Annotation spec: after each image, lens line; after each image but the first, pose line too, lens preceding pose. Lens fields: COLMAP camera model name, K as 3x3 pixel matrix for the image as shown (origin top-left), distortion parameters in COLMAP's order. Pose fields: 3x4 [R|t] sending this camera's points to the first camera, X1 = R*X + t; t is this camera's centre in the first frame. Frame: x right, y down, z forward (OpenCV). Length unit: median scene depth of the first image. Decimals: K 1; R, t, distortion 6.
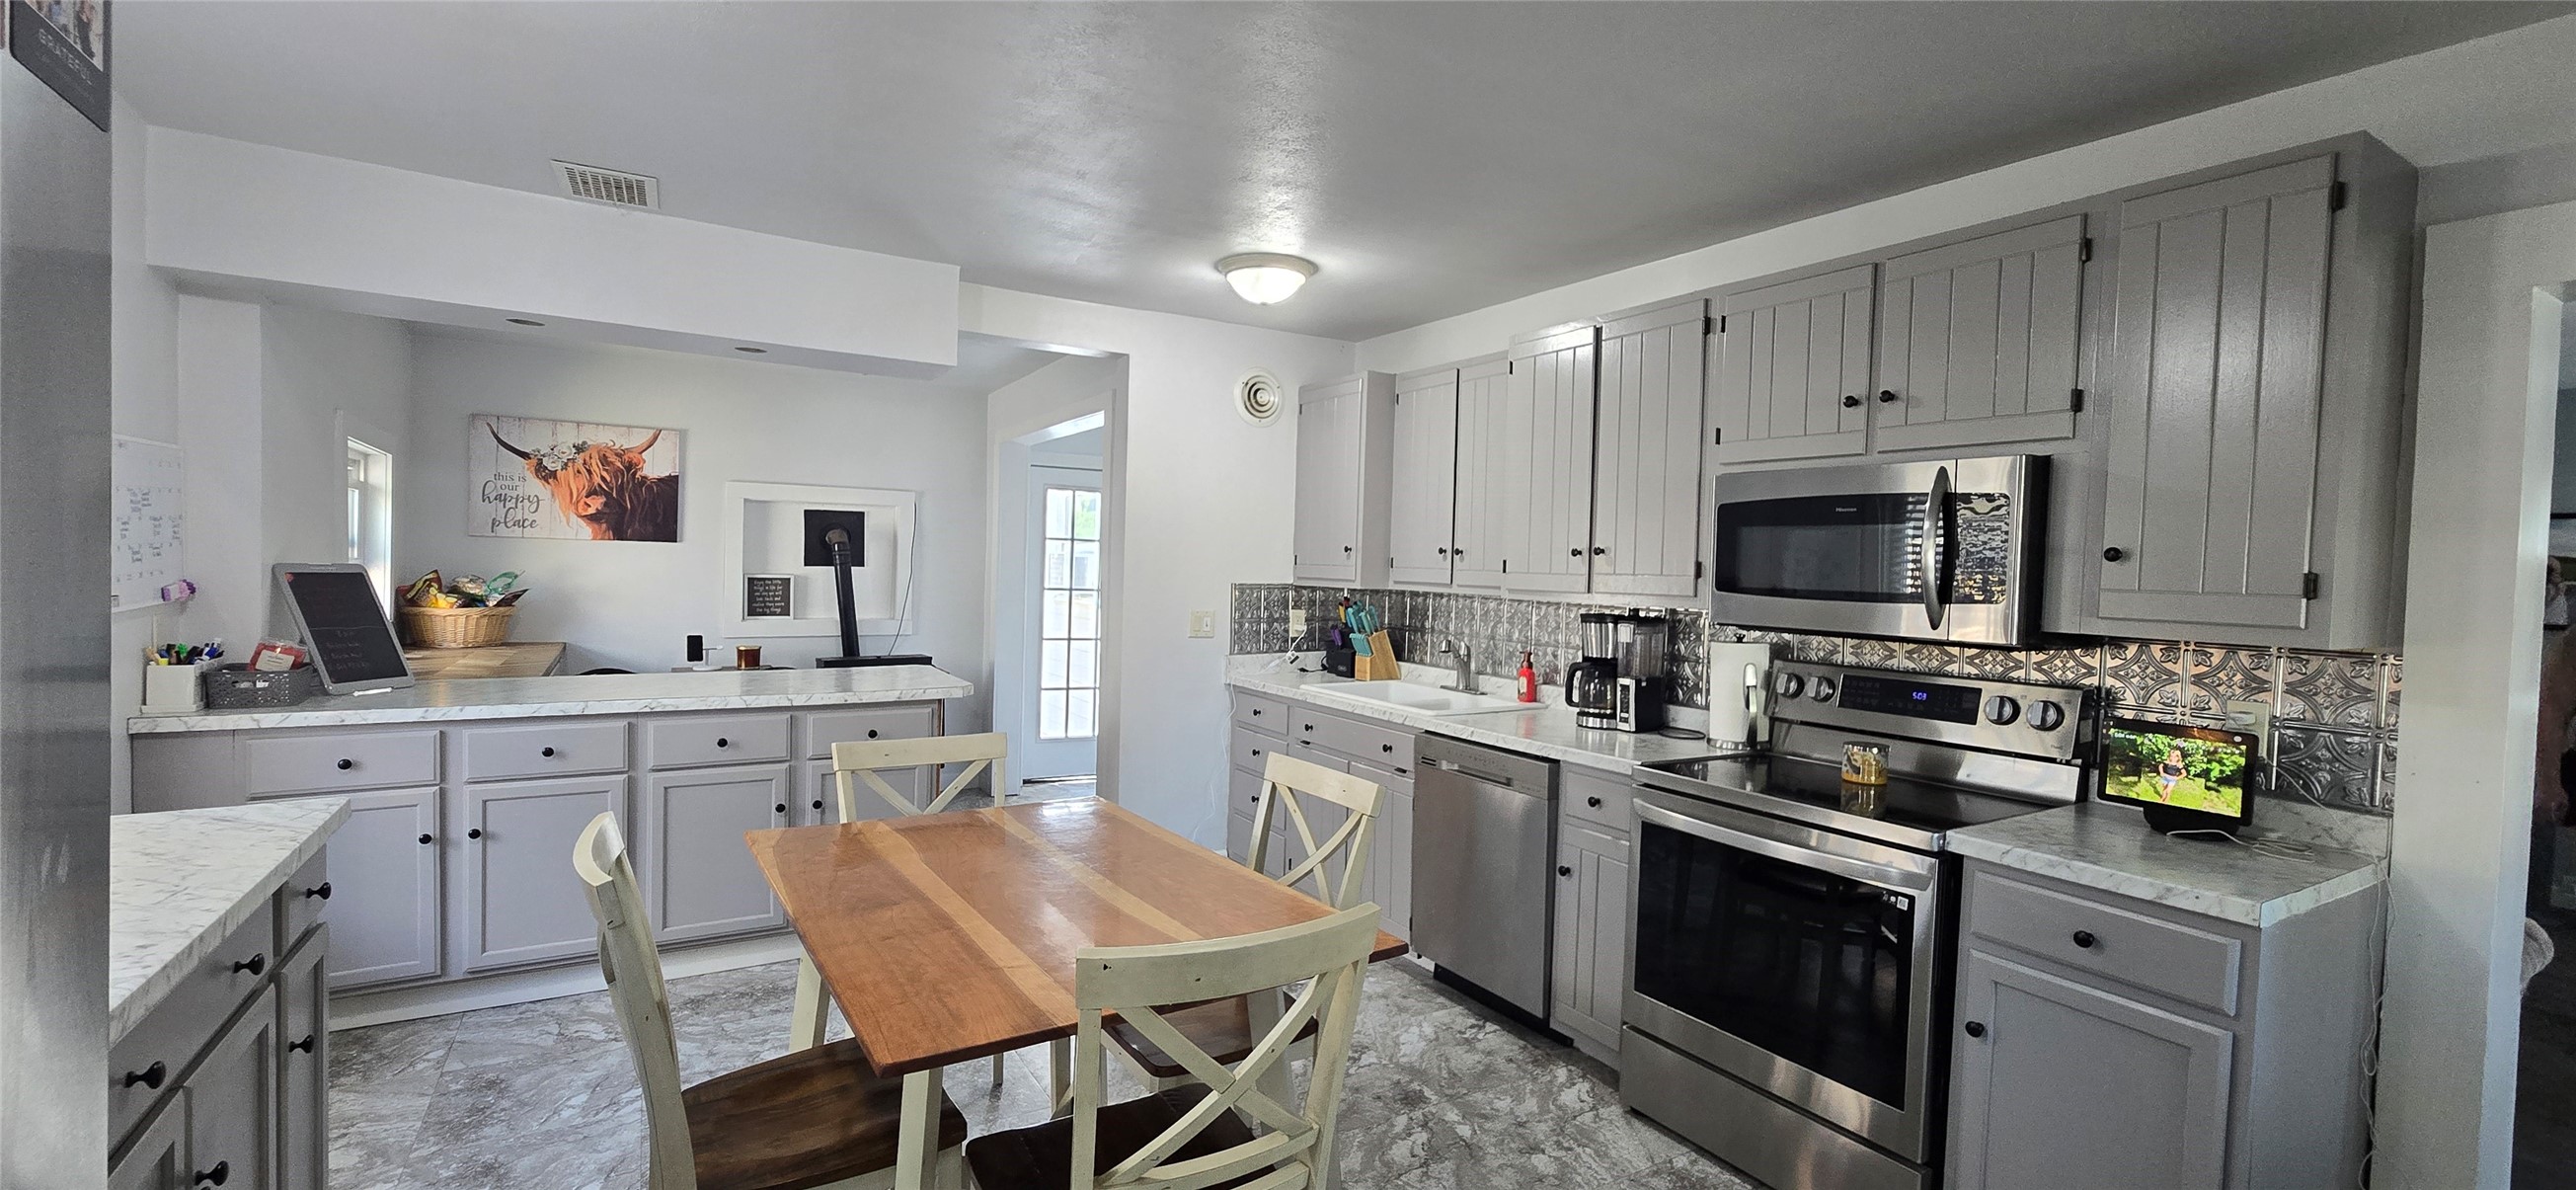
lens RADIAL K [[1063.6, 0, 1288.0], [0, 1063.6, 595.0], [0, 0, 1]] dist [-0.002440, -0.000066]
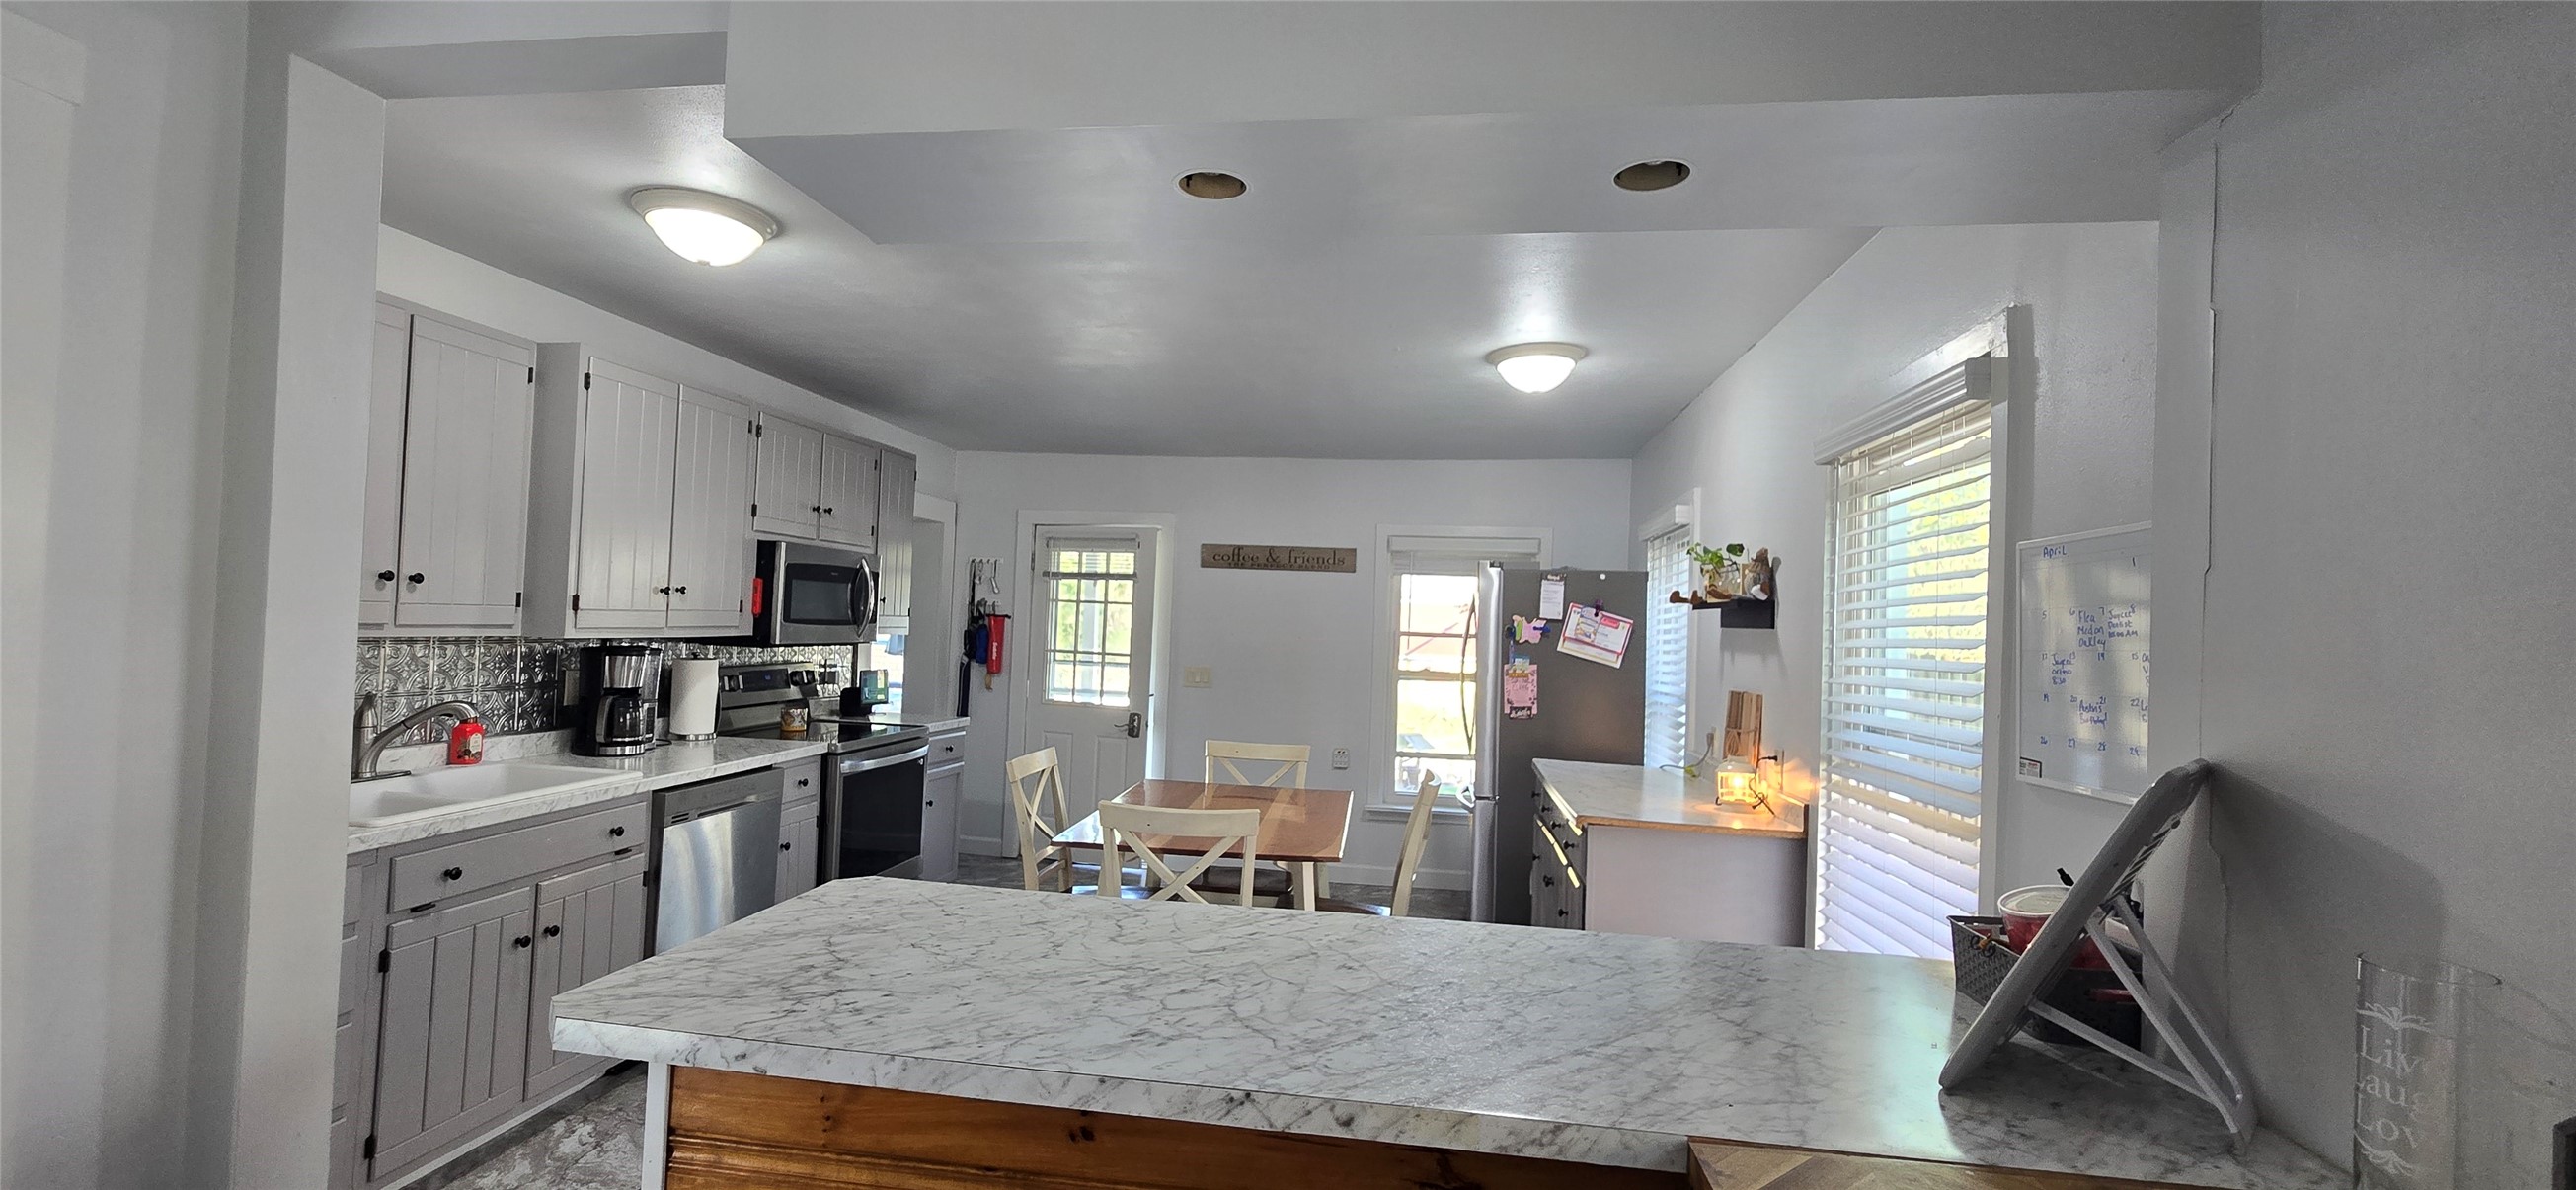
lens RADIAL K [[1063.6, 0, 1288.0], [0, 1063.6, 595.0], [0, 0, 1]] dist [-0.002440, -0.000066]
pose [[-0.759115, -0.040225, 0.649713, -0.563529], [-0.042173, 0.999031, 0.012578, -0.047177], [-0.649589, -0.017853, -0.760076, 0.896473]]
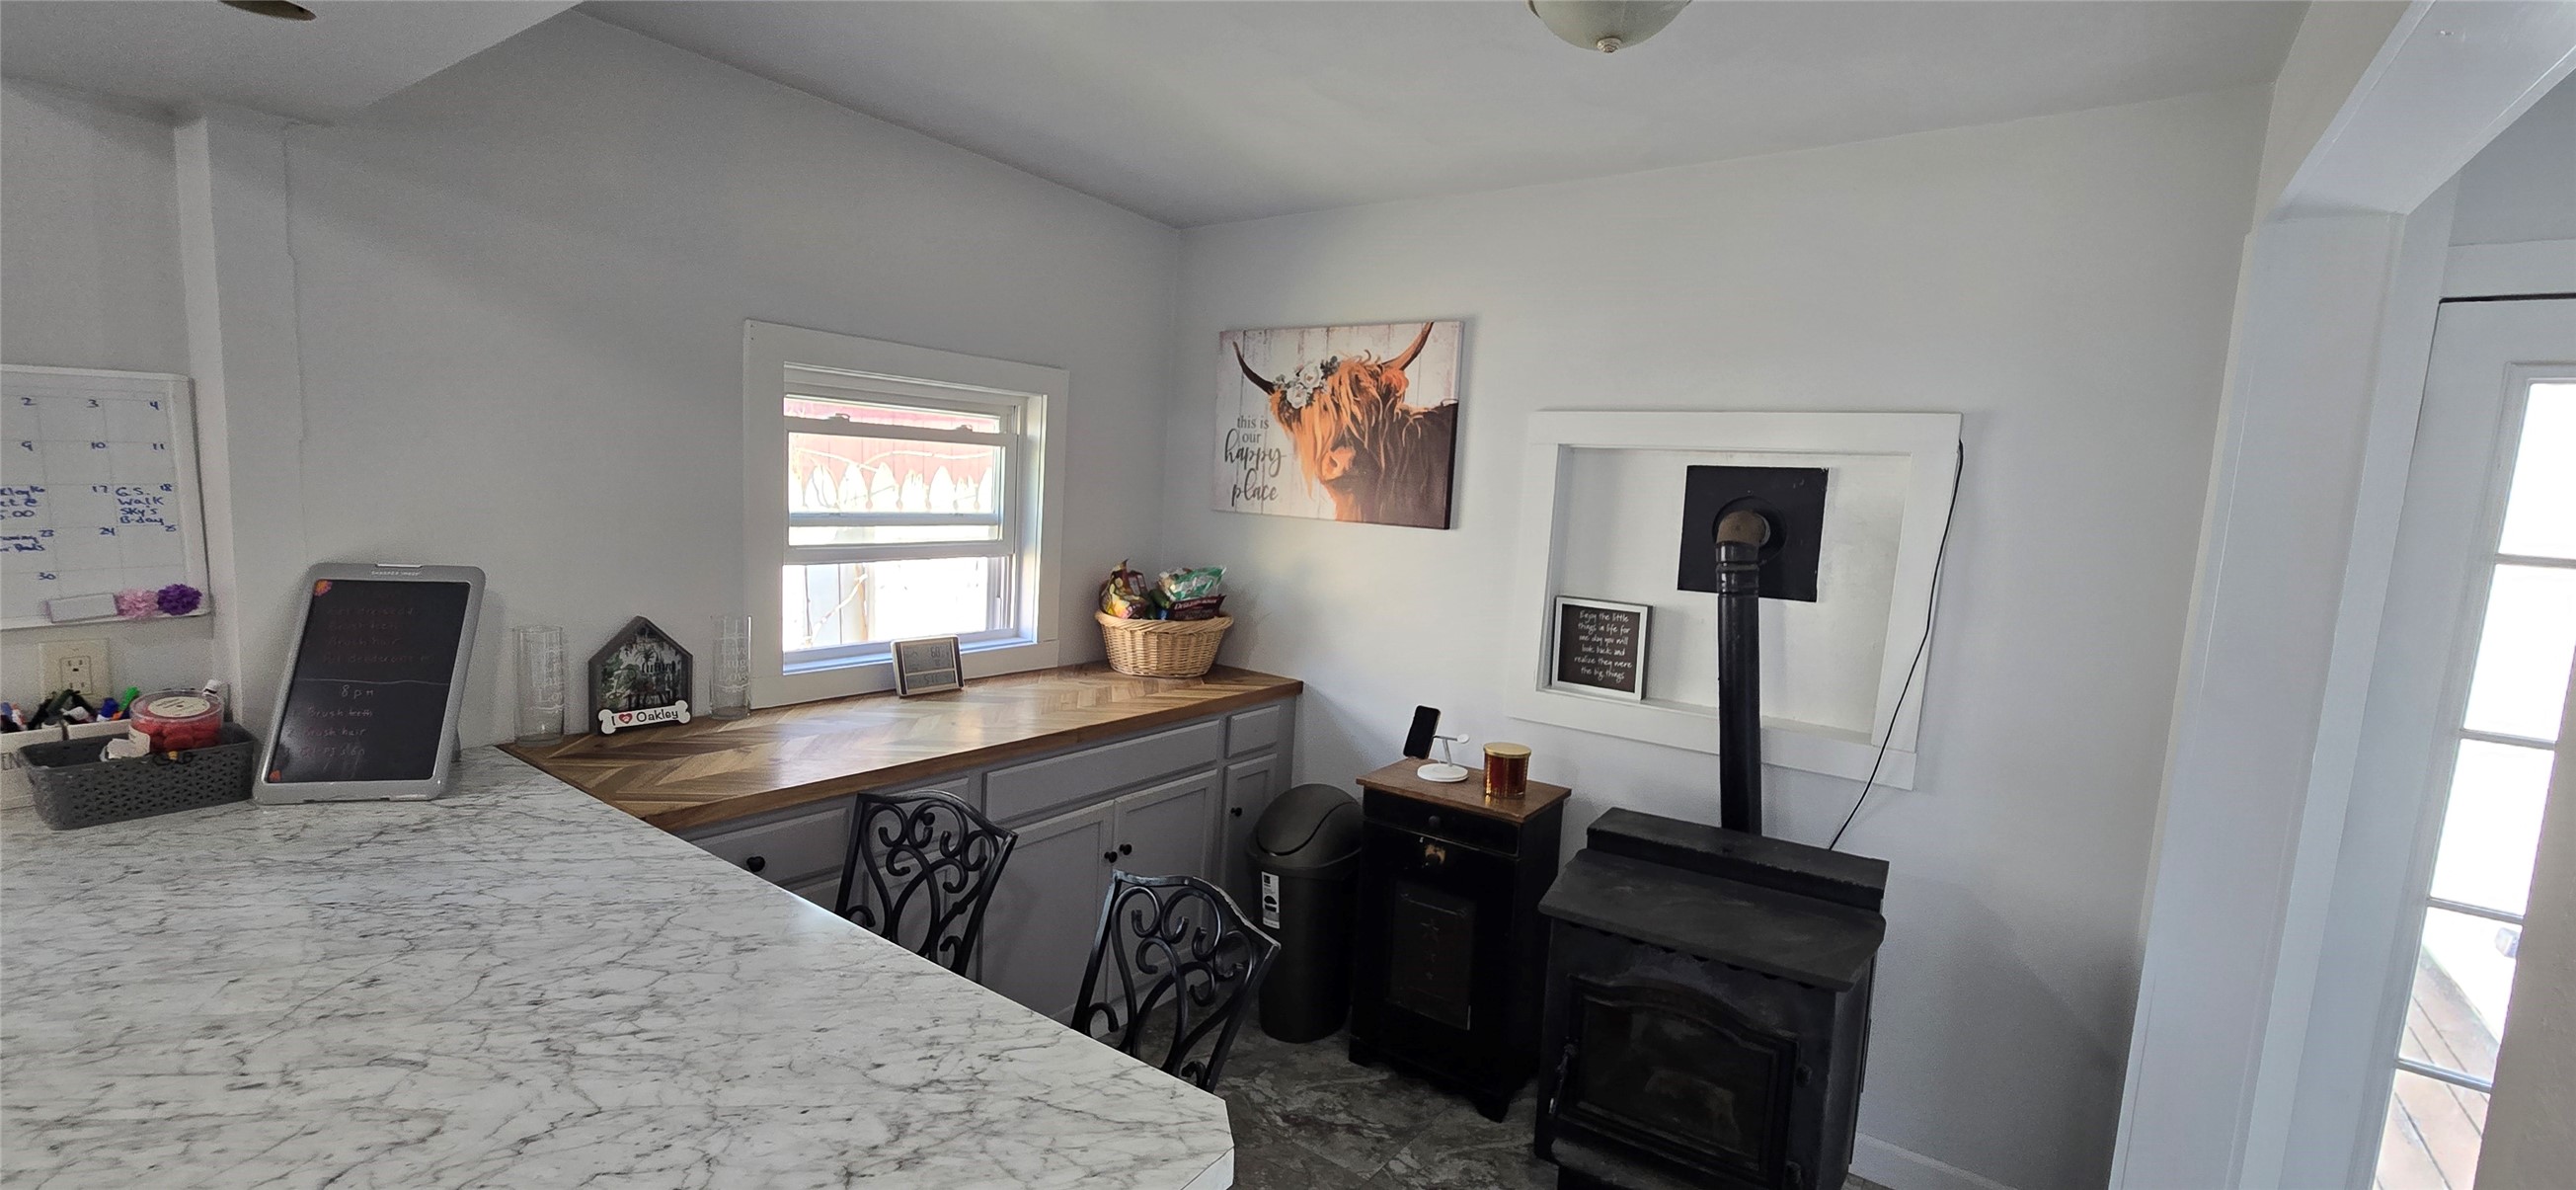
lens RADIAL K [[1063.6, 0, 1288.0], [0, 1063.6, 595.0], [0, 0, 1]] dist [-0.002440, -0.000066]
pose [[0.371904, 0.096082, -0.923285, -0.103252], [-0.065396, 0.994869, 0.077190, -0.055037], [0.925965, 0.031672, 0.376279, 0.751651]]
